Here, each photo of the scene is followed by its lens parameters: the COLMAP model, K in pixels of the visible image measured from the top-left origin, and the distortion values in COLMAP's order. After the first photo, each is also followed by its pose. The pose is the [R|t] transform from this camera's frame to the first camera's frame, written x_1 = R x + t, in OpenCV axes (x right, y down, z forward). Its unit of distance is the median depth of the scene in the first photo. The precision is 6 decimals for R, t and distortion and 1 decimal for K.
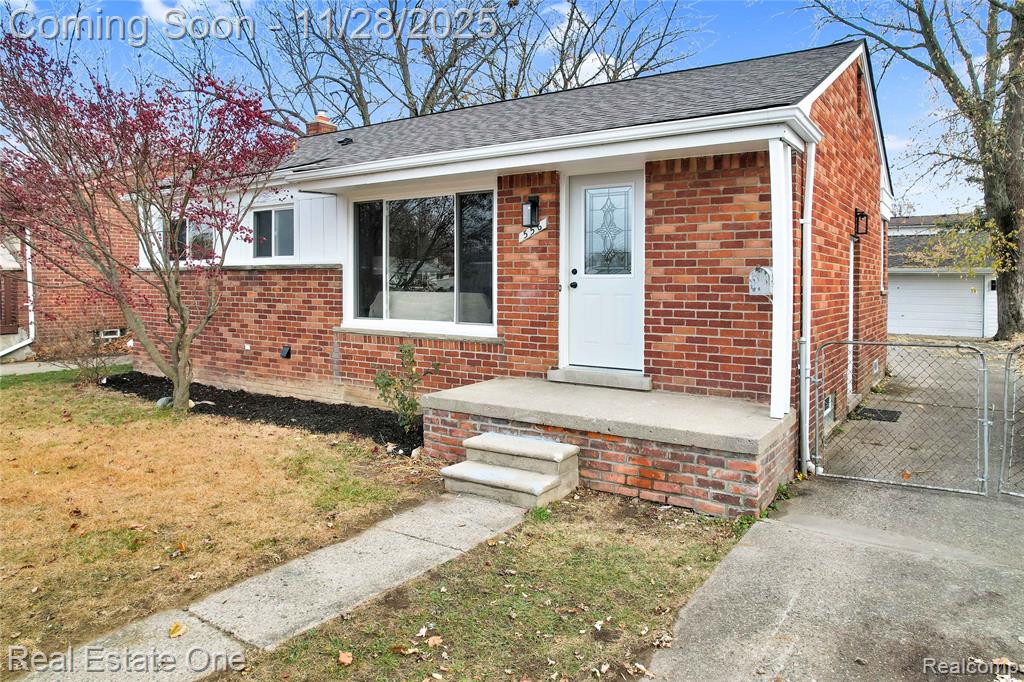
lens RADIAL K [[663.5, 0, 514.8], [0, 663.5, 271.8], [0, 0, 1]] dist [-0.022099, 0.019766]
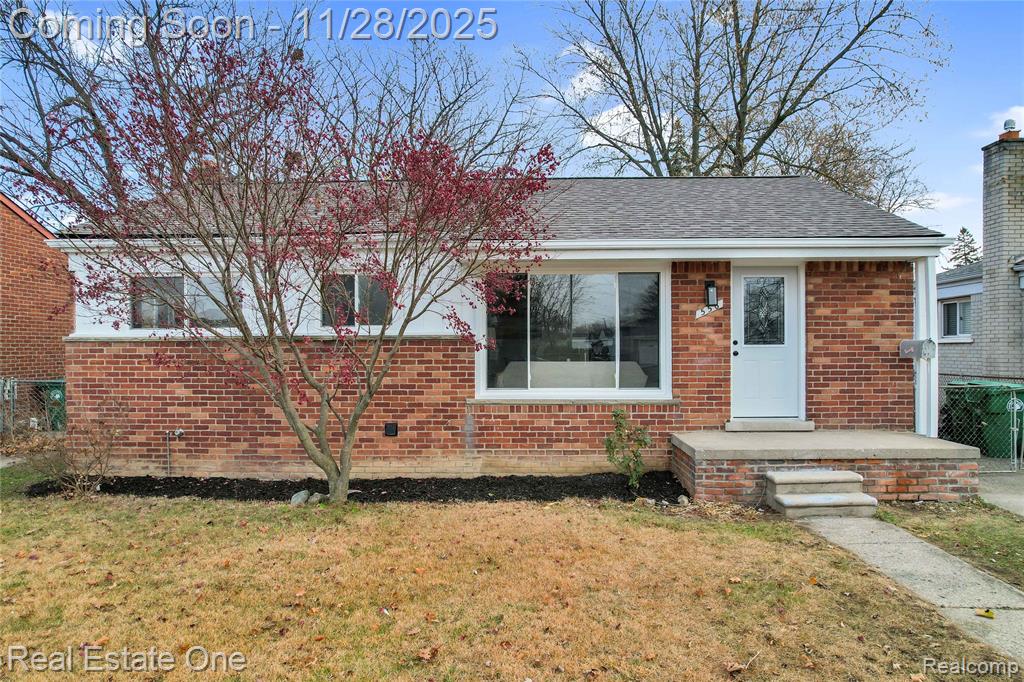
lens RADIAL K [[663.5, 0, 509.3], [0, 663.5, 343.8], [0, 0, 1]] dist [-0.022099, 0.019766]
pose [[0.842554, -0.006607, 0.538571, -1.038525], [0.000602, 0.999936, 0.011324, -0.013506], [-0.538611, -0.009217, 0.842504, 0.193883]]
